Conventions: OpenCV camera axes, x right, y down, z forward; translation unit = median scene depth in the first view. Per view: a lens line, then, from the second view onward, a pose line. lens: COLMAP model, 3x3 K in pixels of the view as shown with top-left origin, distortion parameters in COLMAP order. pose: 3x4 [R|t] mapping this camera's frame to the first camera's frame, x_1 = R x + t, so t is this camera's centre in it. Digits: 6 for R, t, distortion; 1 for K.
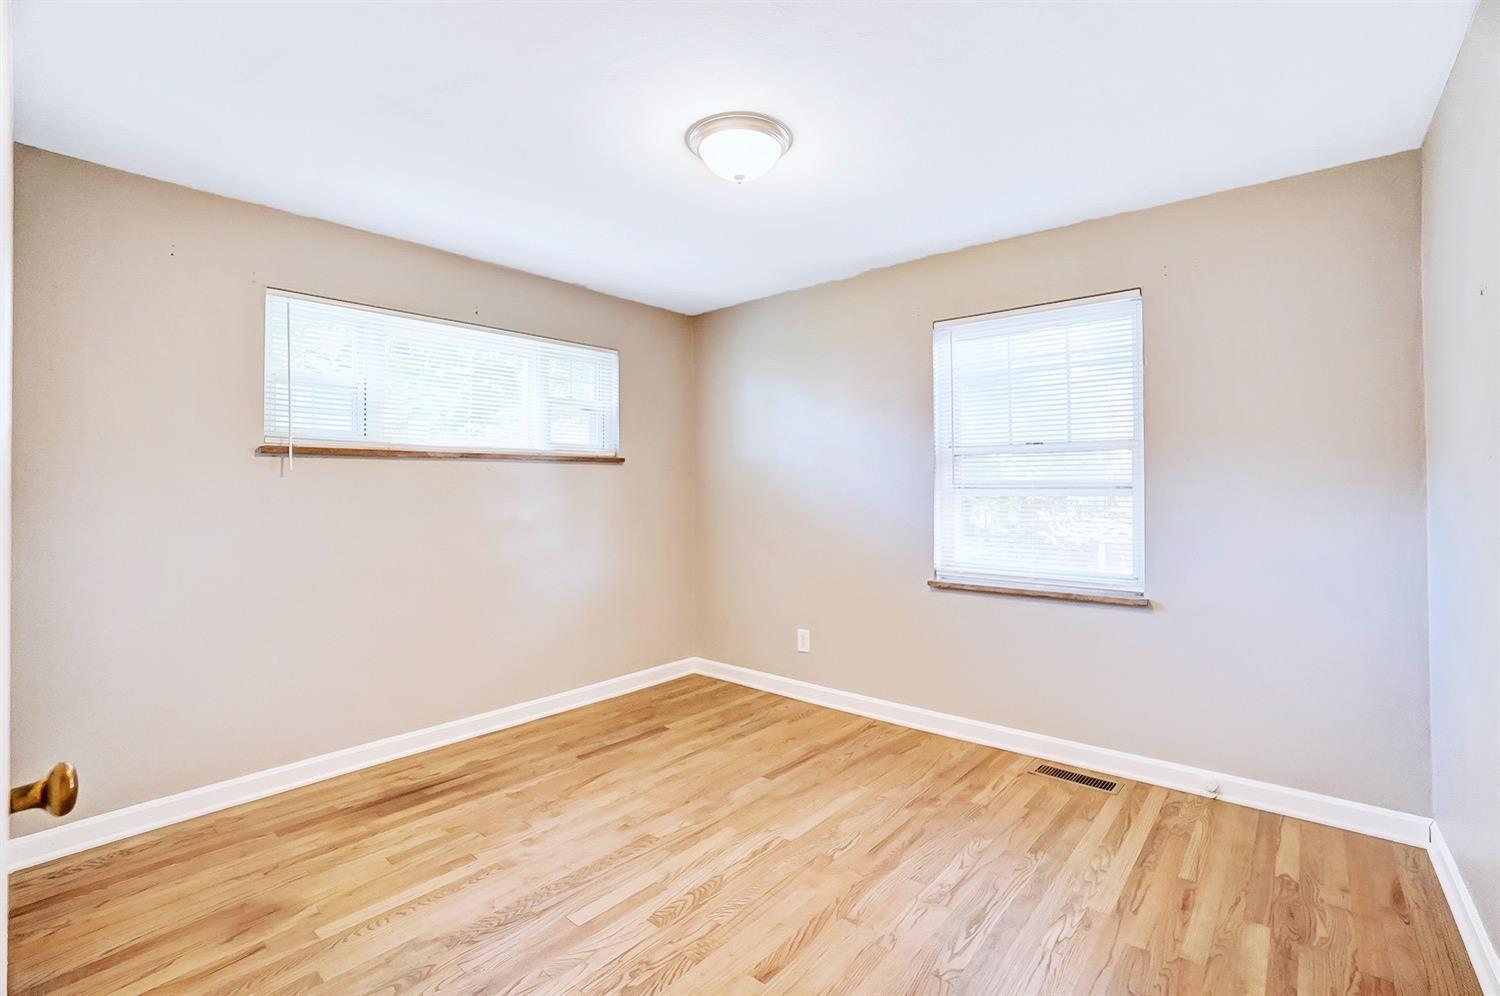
lens RADIAL K [[668.9, 0, 744.5], [0, 668.9, 478.0], [0, 0, 1]] dist [-0.066714, 0.026233]
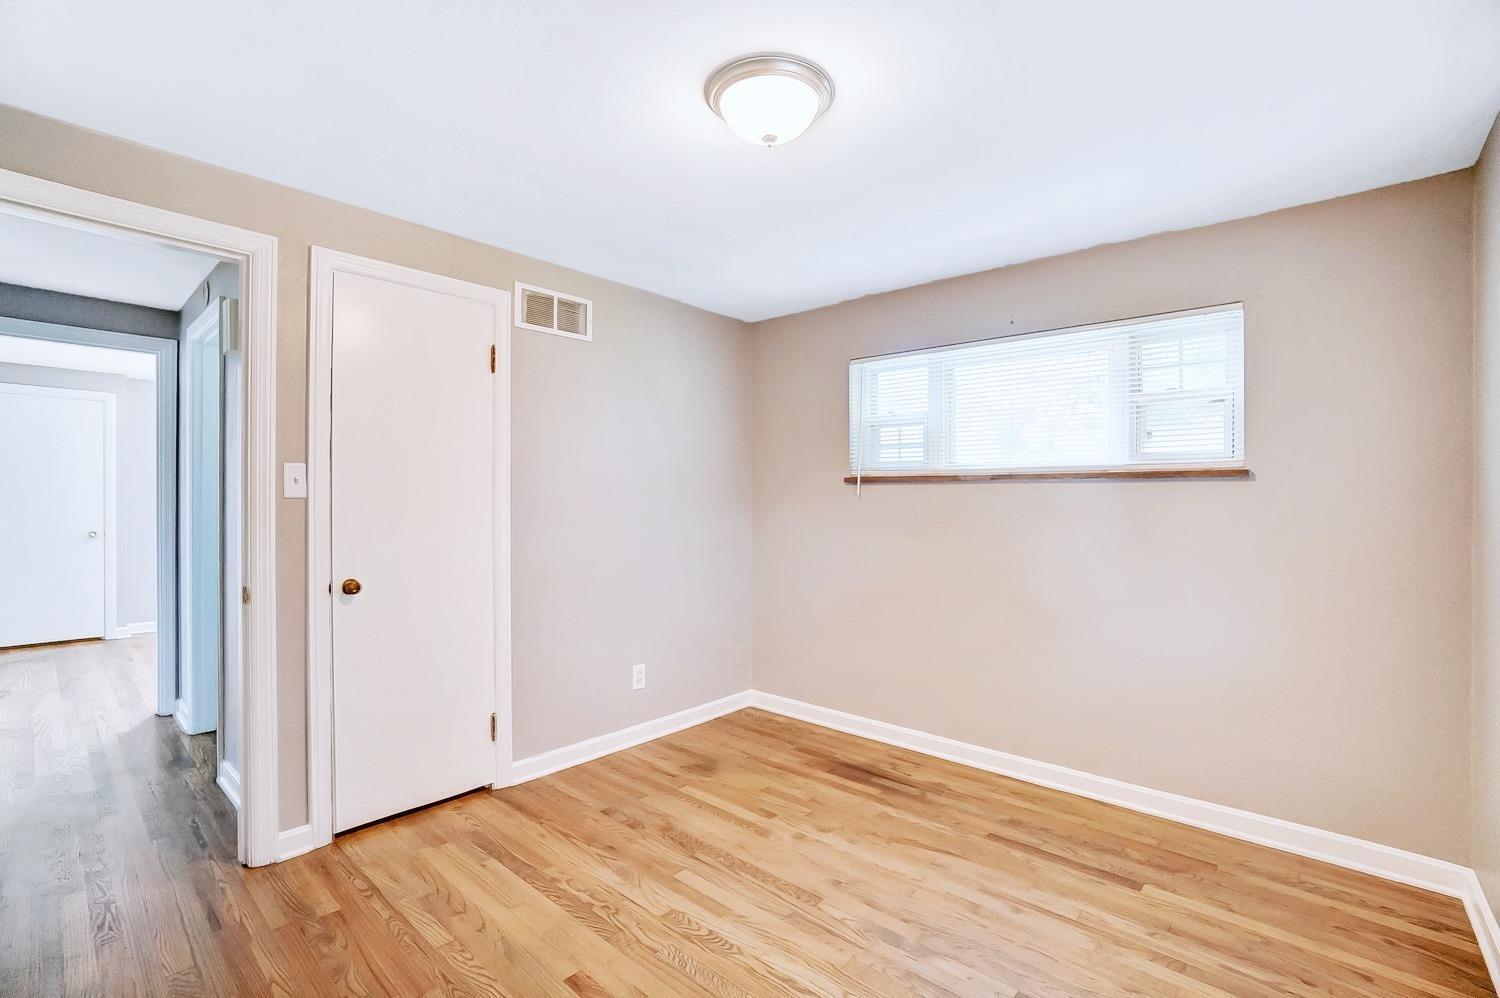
lens RADIAL K [[668.8, 0, 750.0], [0, 668.8, 499.0], [0, 0, 1]] dist [-0.032849, 0.001206]
pose [[-0.004346, 0.006539, -0.999969, 0.663866], [0.005920, 0.999961, 0.006513, -0.013550], [0.999973, -0.005892, -0.004385, 0.788872]]
